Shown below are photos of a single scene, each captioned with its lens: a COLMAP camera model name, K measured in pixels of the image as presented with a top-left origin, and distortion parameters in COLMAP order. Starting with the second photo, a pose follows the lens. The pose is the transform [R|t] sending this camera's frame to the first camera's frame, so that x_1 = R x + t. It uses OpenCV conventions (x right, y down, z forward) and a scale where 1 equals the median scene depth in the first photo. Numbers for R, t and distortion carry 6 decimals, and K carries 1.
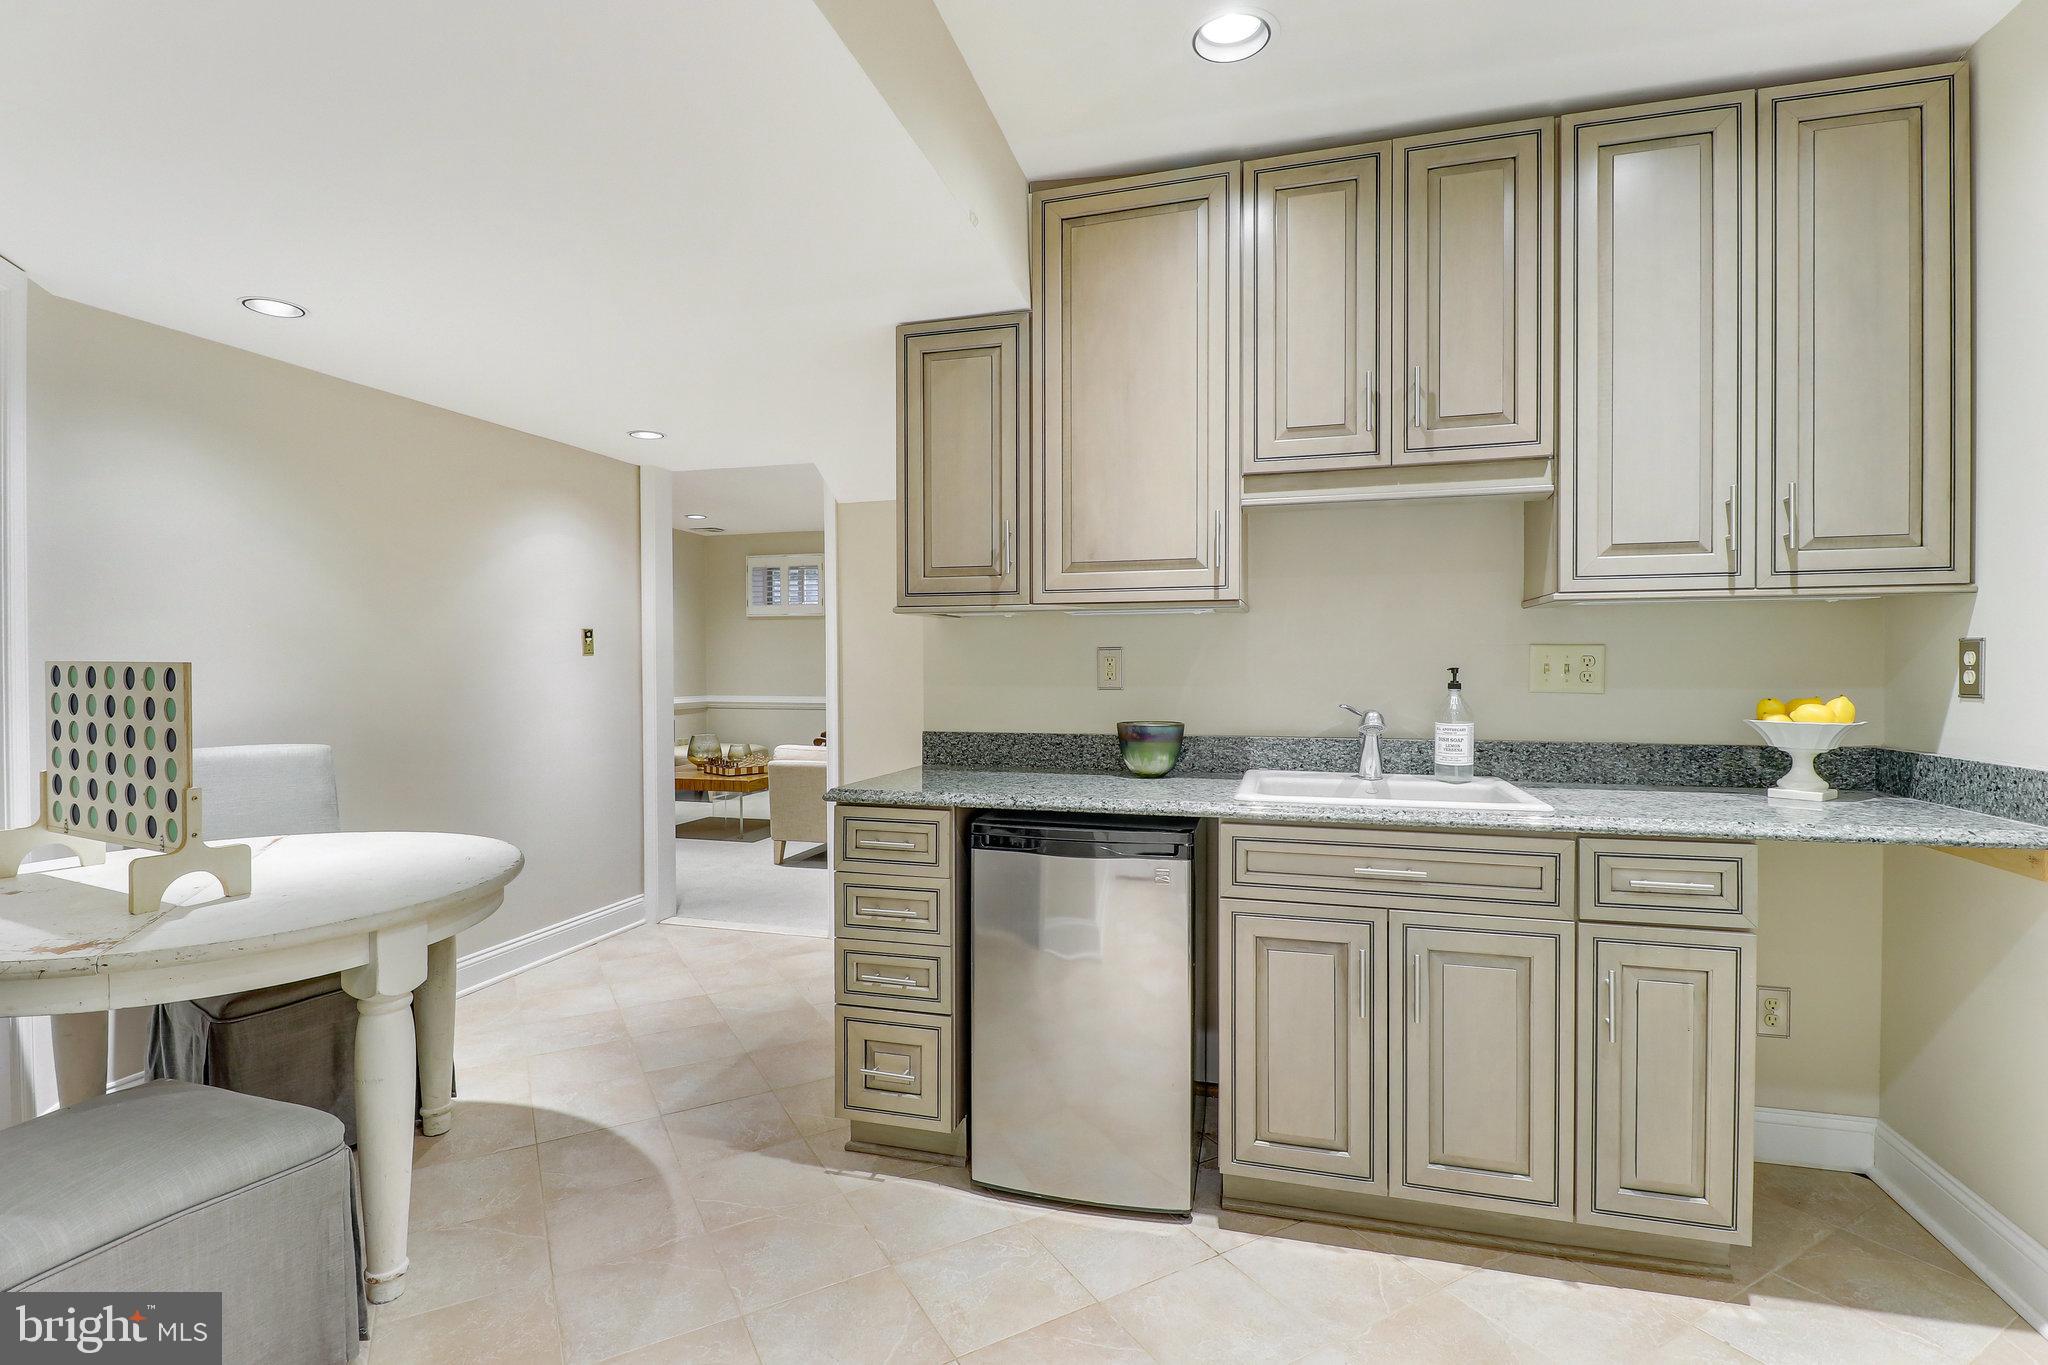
lens RADIAL K [[975.6, 0, 1024.4], [0, 975.6, 667.1], [0, 0, 1]] dist [0.000937, -0.000113]
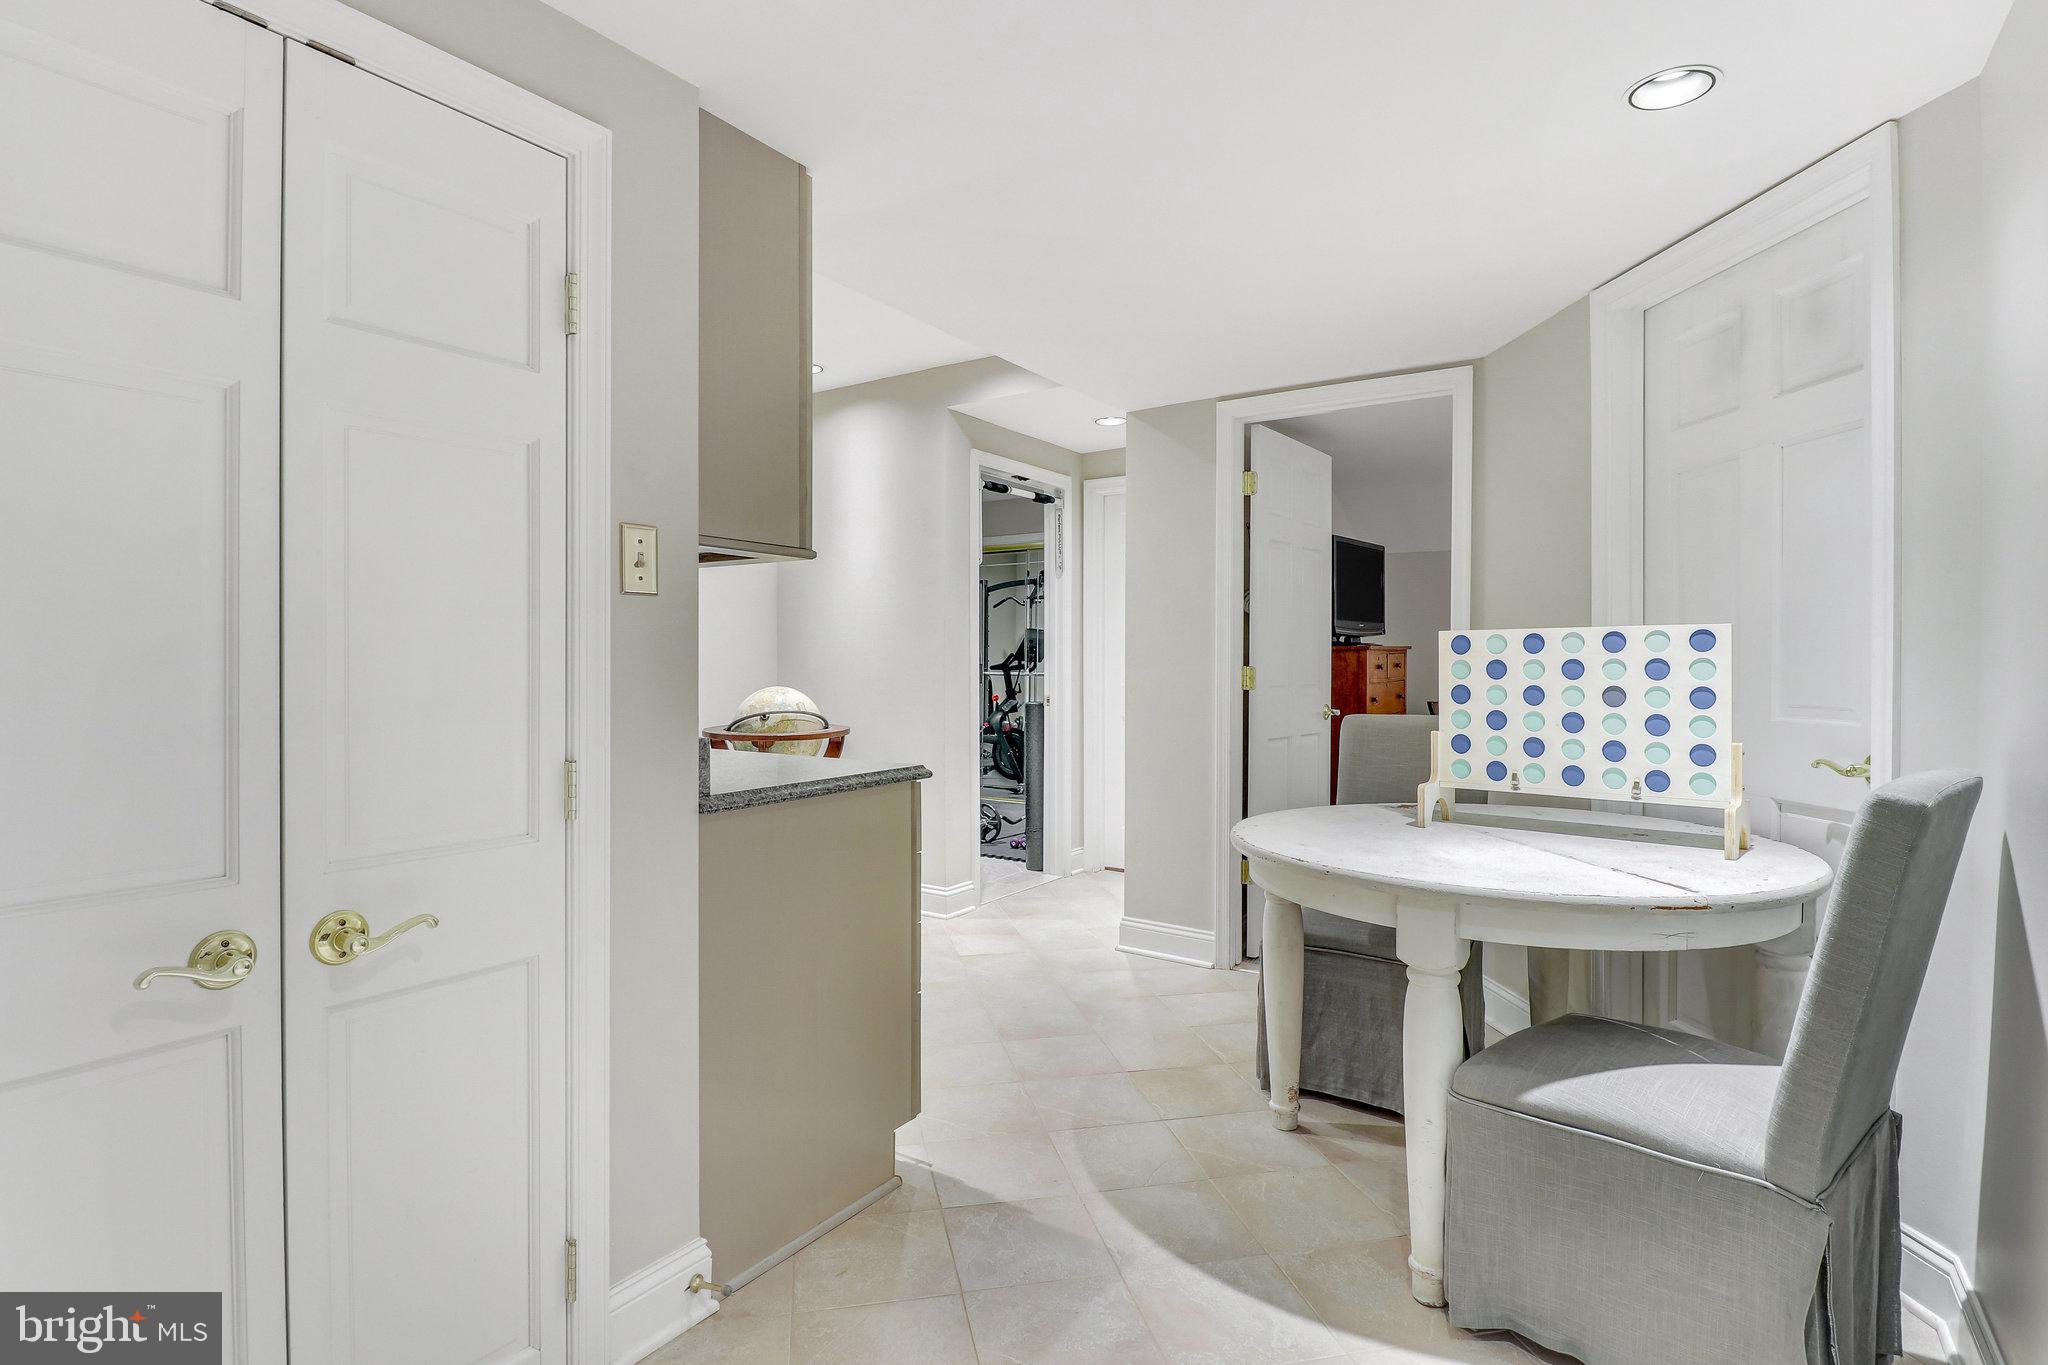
lens RADIAL K [[975.6, 0, 1024.4], [0, 975.6, 667.1], [0, 0, 1]] dist [0.000937, -0.000113]
pose [[-0.954320, 0.000784, 0.298786, -0.538878], [0.003254, 0.999965, 0.007769, 0.020145], [-0.298769, 0.008387, -0.954288, 1.760147]]
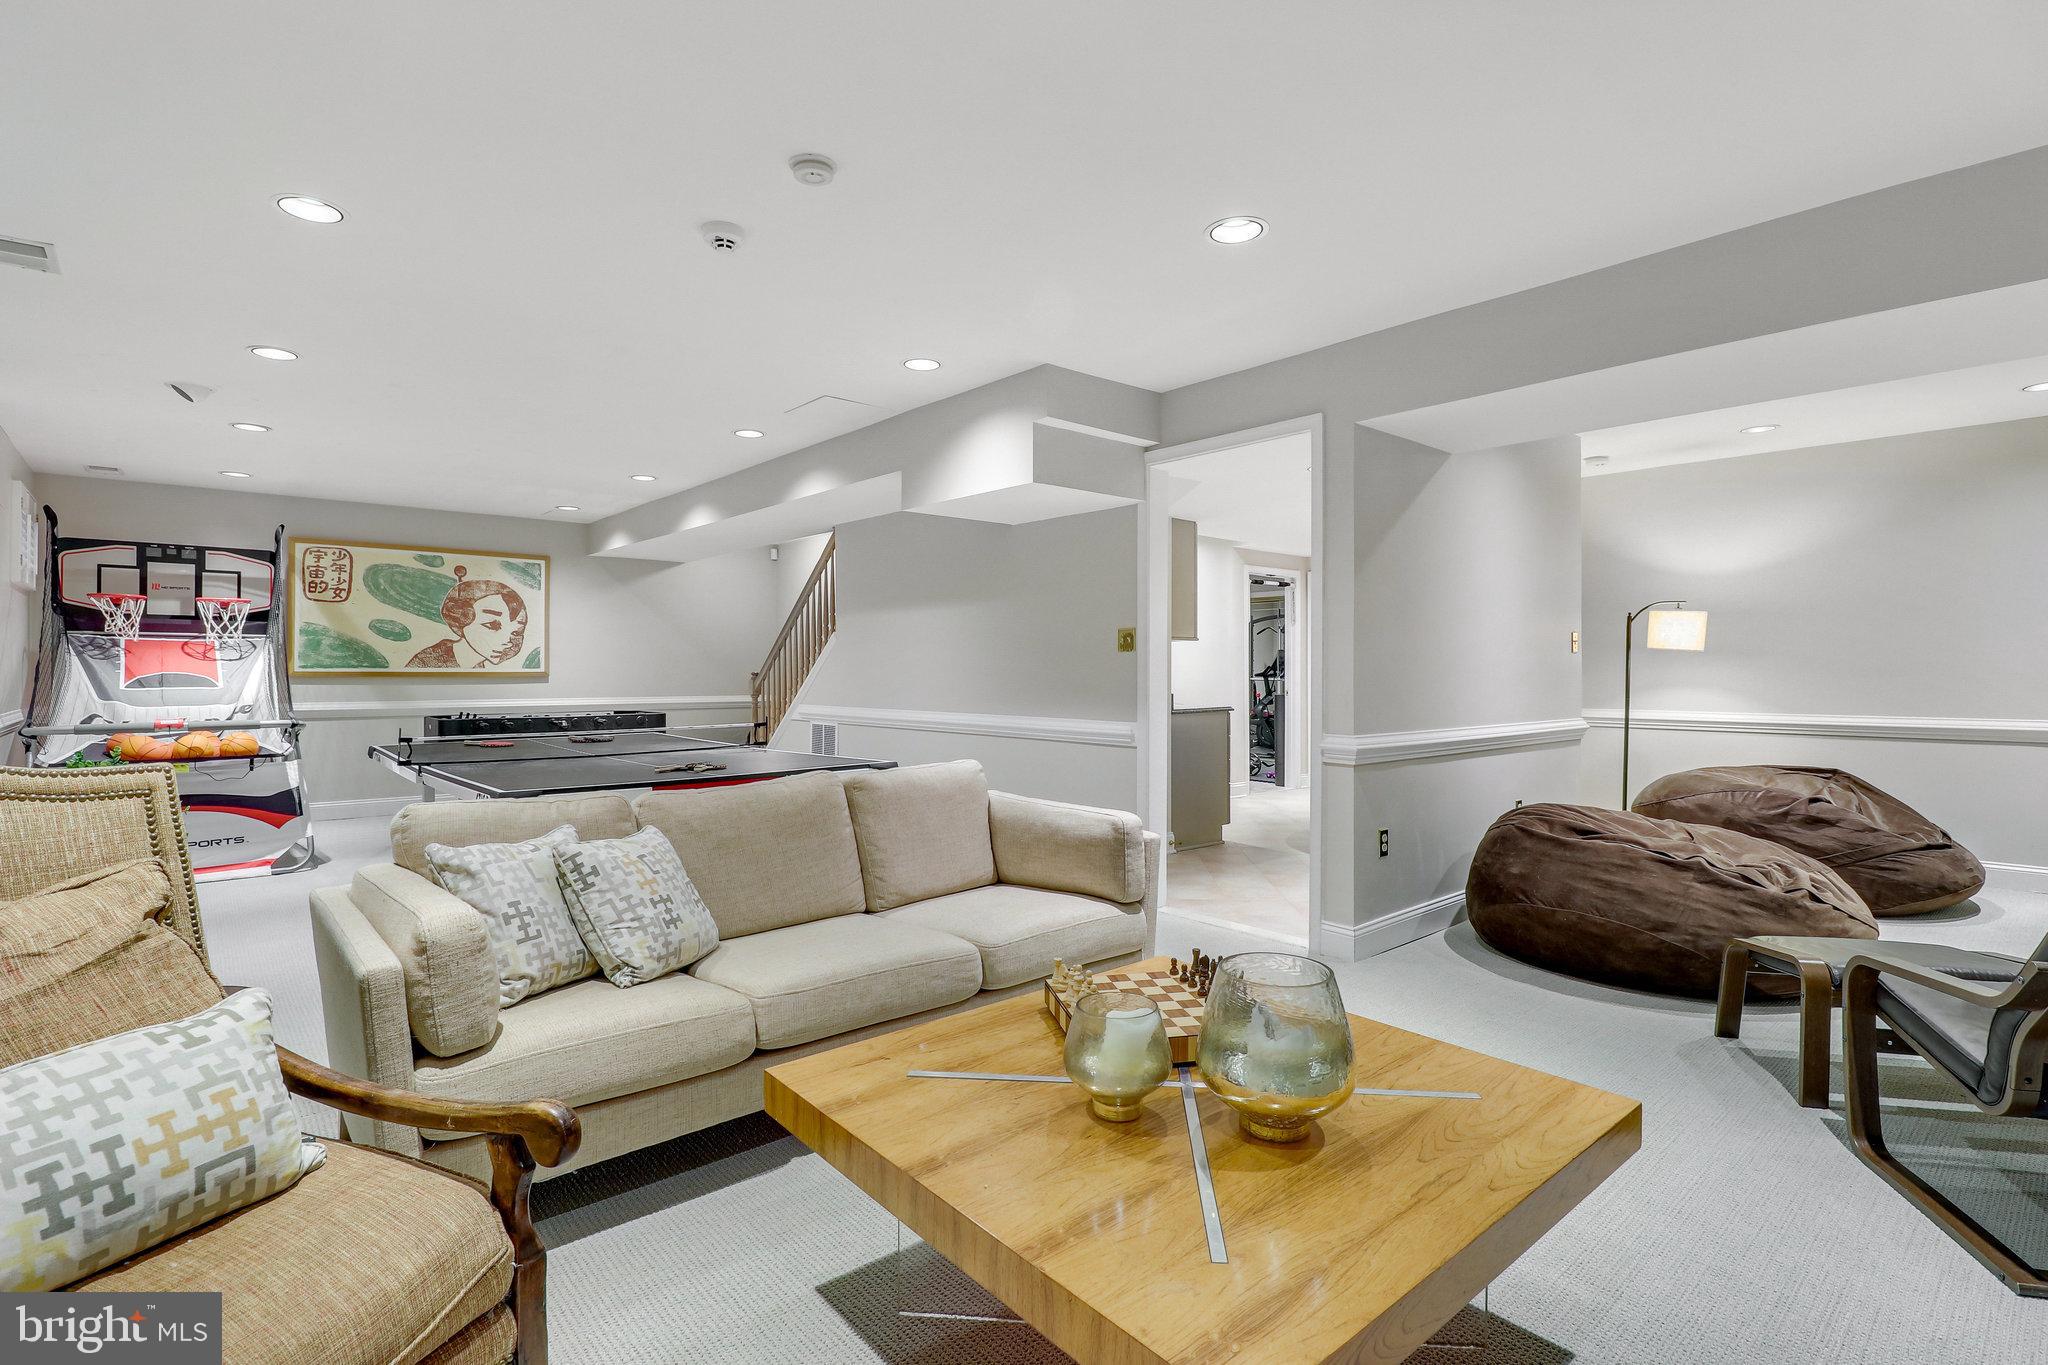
lens RADIAL K [[975.6, 0, 1024.4], [0, 975.6, 667.1], [0, 0, 1]] dist [0.000937, -0.000113]
pose [[-0.840502, 0.002951, 0.541801, -1.078678], [0.002534, 0.999996, -0.001514, 0.011411], [-0.541803, 0.000100, -0.840506, 3.268191]]
